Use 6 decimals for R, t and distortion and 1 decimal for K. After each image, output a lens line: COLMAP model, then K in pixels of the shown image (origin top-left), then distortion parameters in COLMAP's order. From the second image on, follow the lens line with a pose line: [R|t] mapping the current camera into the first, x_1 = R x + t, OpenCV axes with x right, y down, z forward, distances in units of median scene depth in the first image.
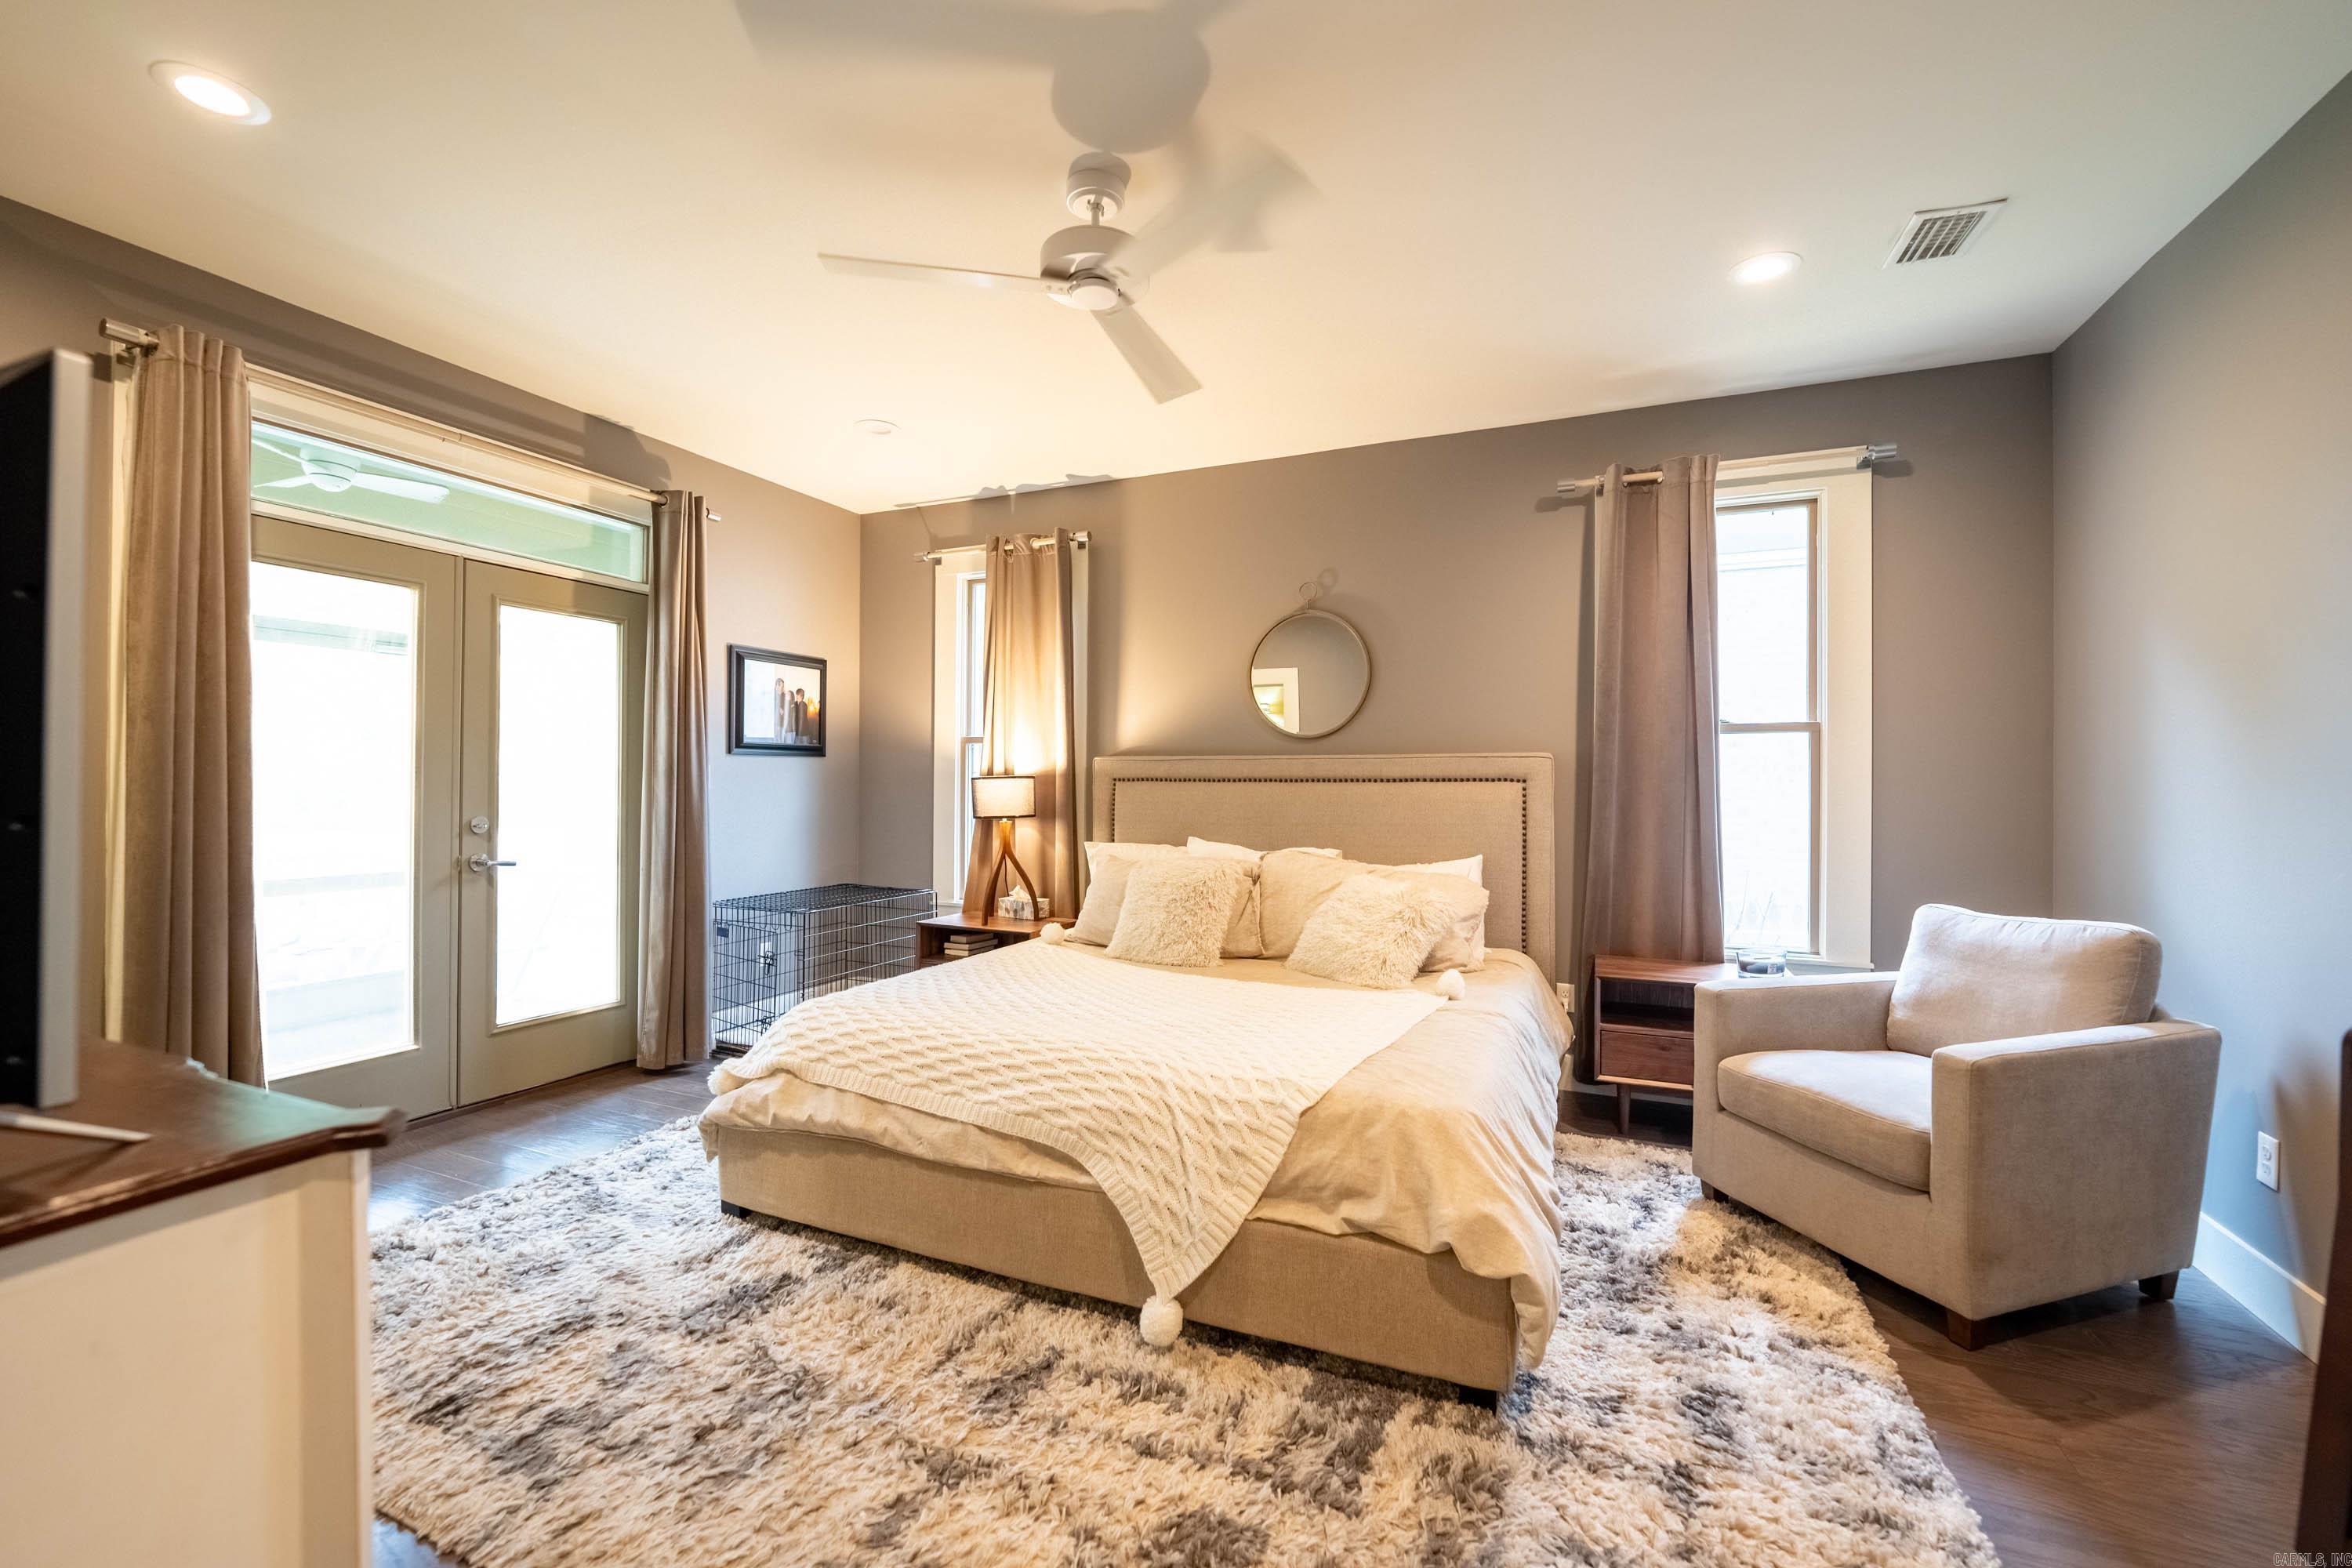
lens RADIAL K [[965.3, 0, 1178.6], [0, 965.3, 778.4], [0, 0, 1]] dist [-0.010627, -0.001076]
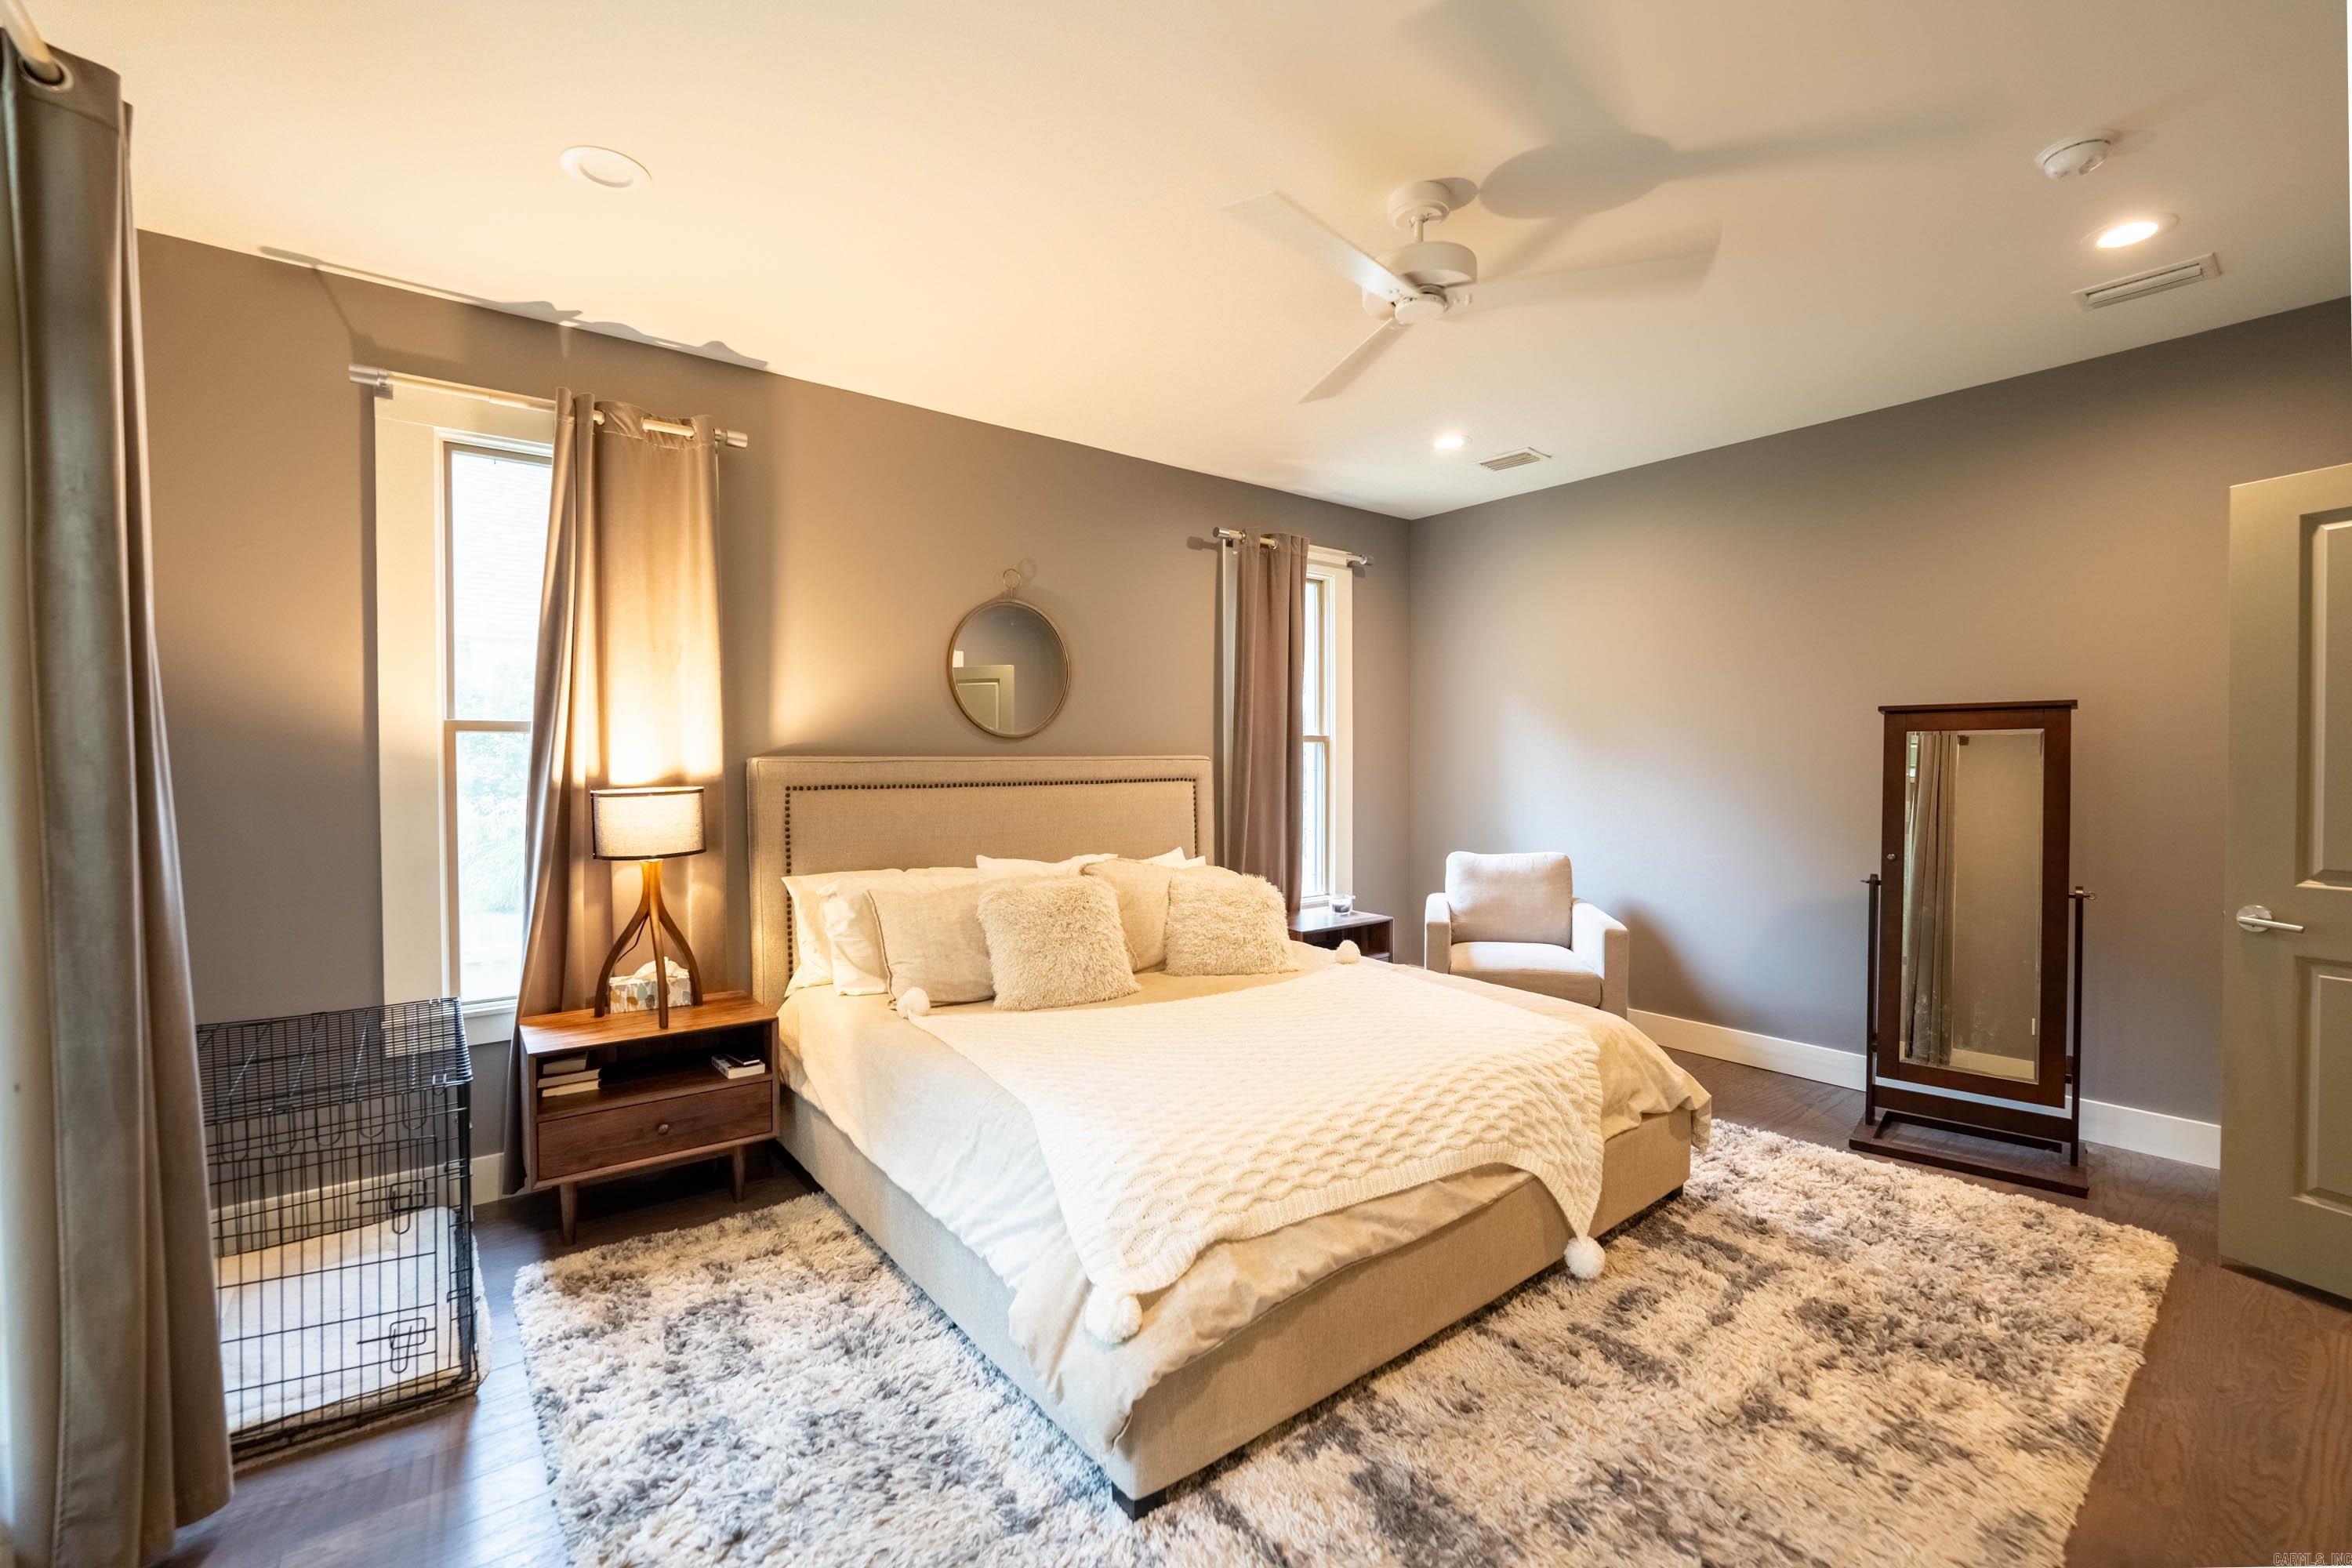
lens RADIAL K [[965.3, 0, 1179.7], [0, 965.3, 780.3], [0, 0, 1]] dist [-0.010627, -0.001076]
pose [[0.475011, -0.023700, 0.879661, -0.736956], [-0.000260, 0.999633, 0.027073, -0.032037], [-0.879980, -0.013088, 0.474831, 0.507864]]
